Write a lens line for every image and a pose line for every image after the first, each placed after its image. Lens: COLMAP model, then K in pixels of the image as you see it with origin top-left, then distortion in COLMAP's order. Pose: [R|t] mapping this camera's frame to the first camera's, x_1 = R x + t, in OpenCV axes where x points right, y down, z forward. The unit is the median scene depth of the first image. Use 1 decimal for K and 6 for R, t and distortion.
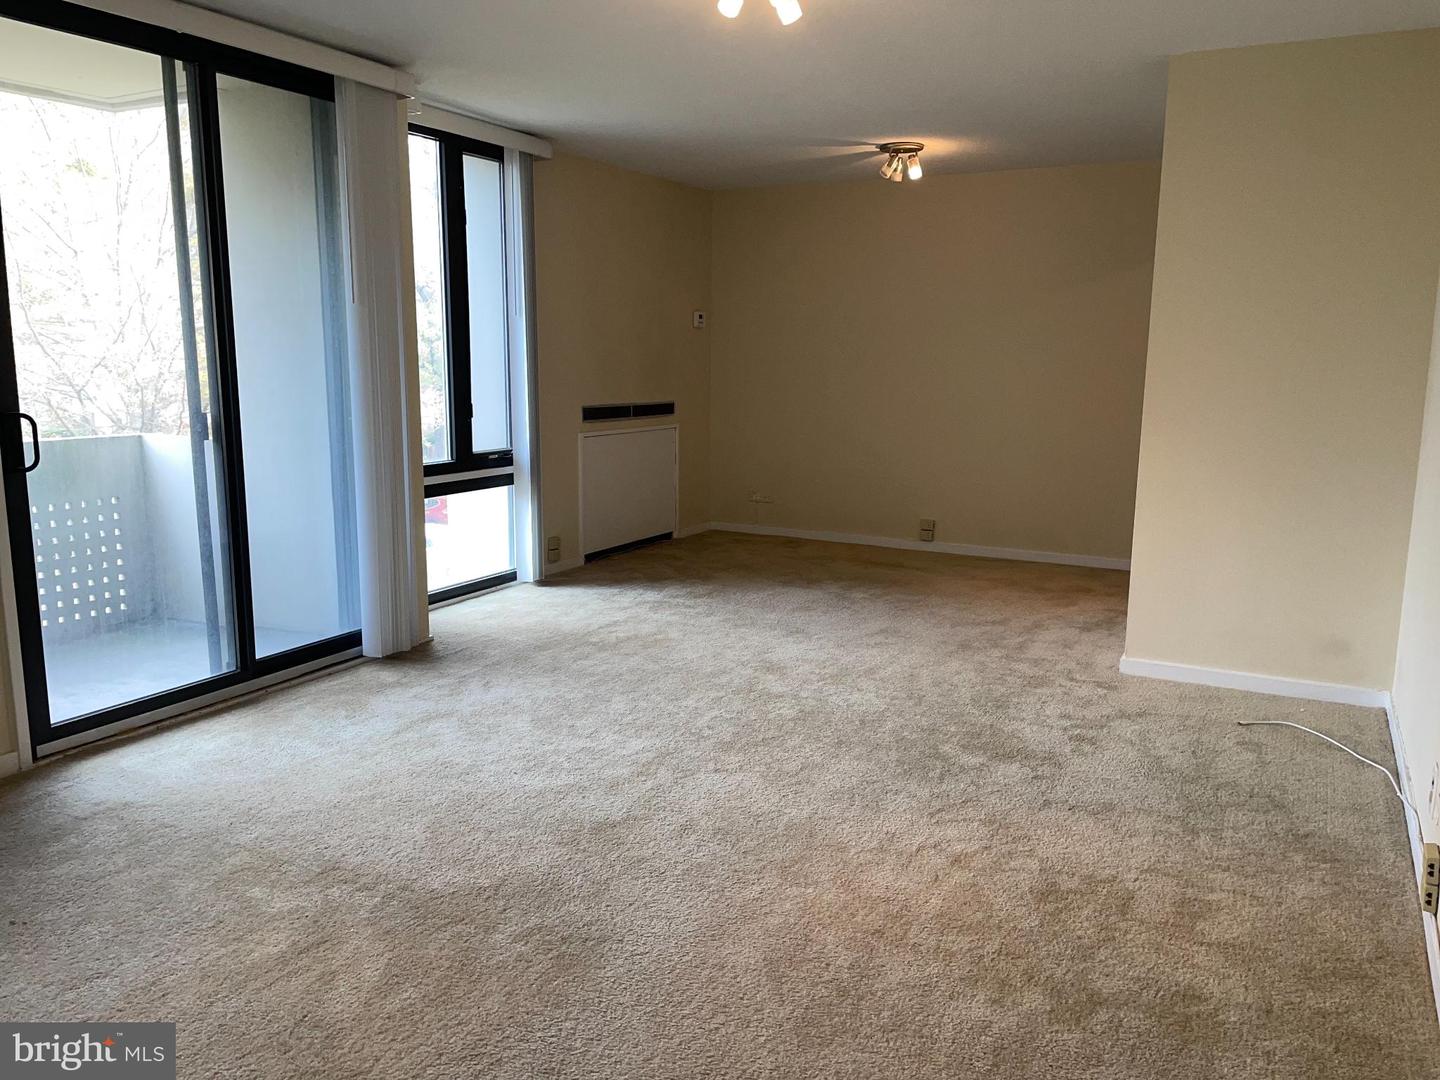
lens RADIAL K [[1108.6, 0, 730.4], [0, 1108.6, 542.0], [0, 0, 1]] dist [0.070618, -0.065937]
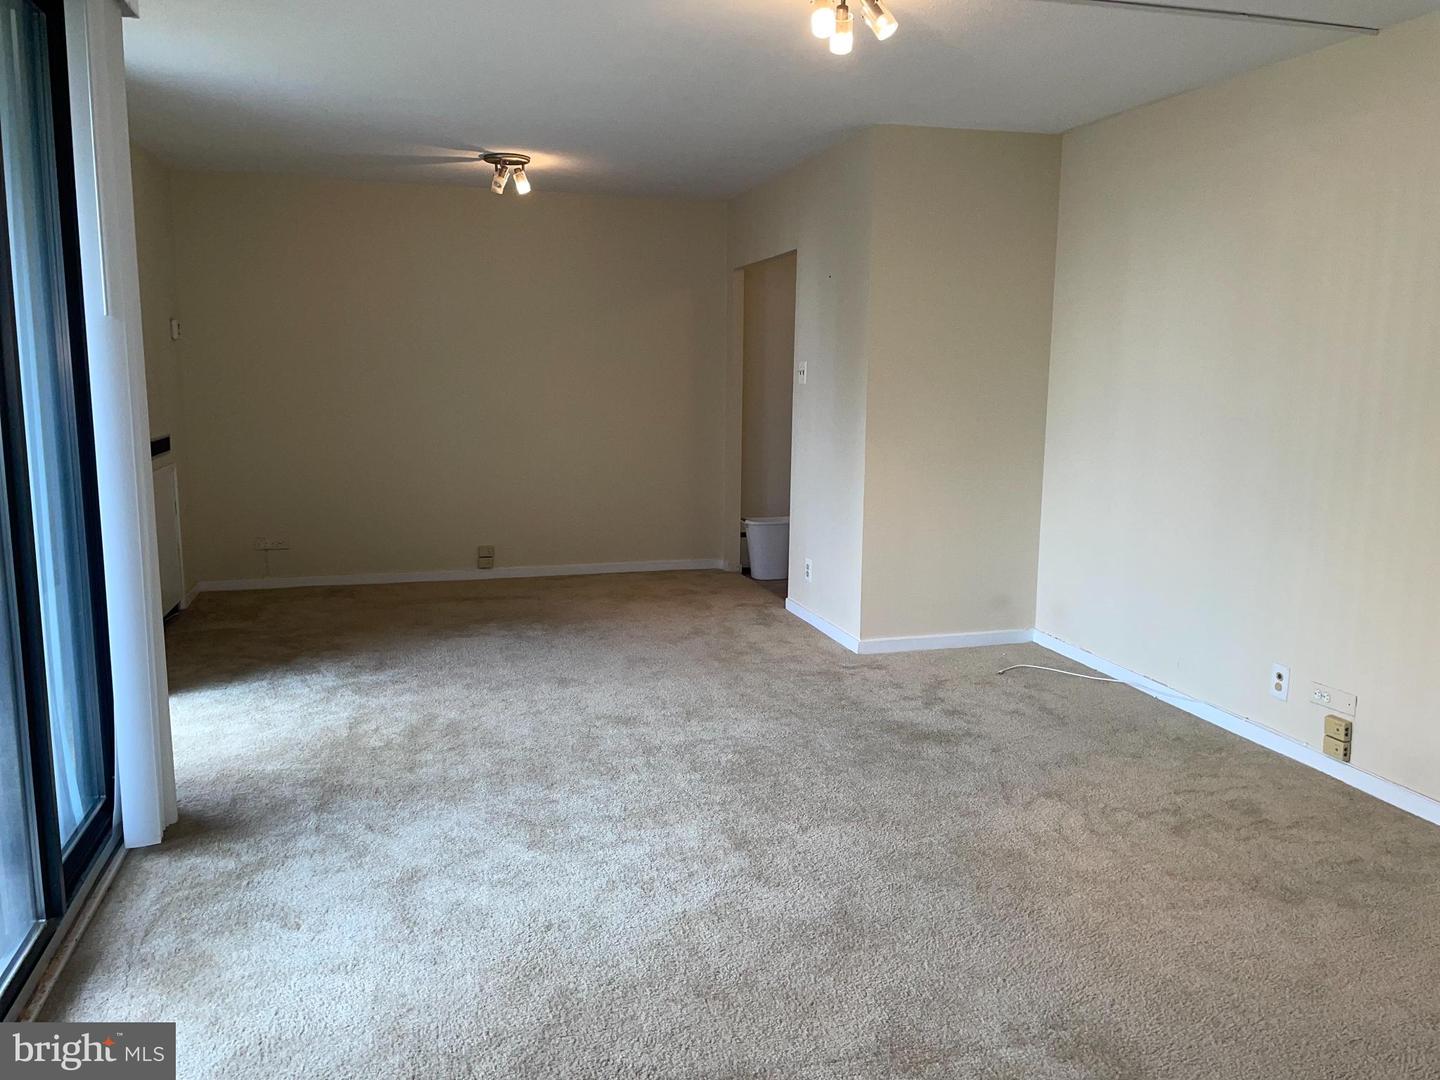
lens RADIAL K [[1108.6, 0, 725.5], [0, 1108.6, 529.9], [0, 0, 1]] dist [0.070618, -0.065937]
pose [[0.717170, -0.113123, 0.687656, -0.529899], [0.121843, 0.991893, 0.036098, -0.068589], [-0.686164, 0.057898, 0.725139, 0.268552]]
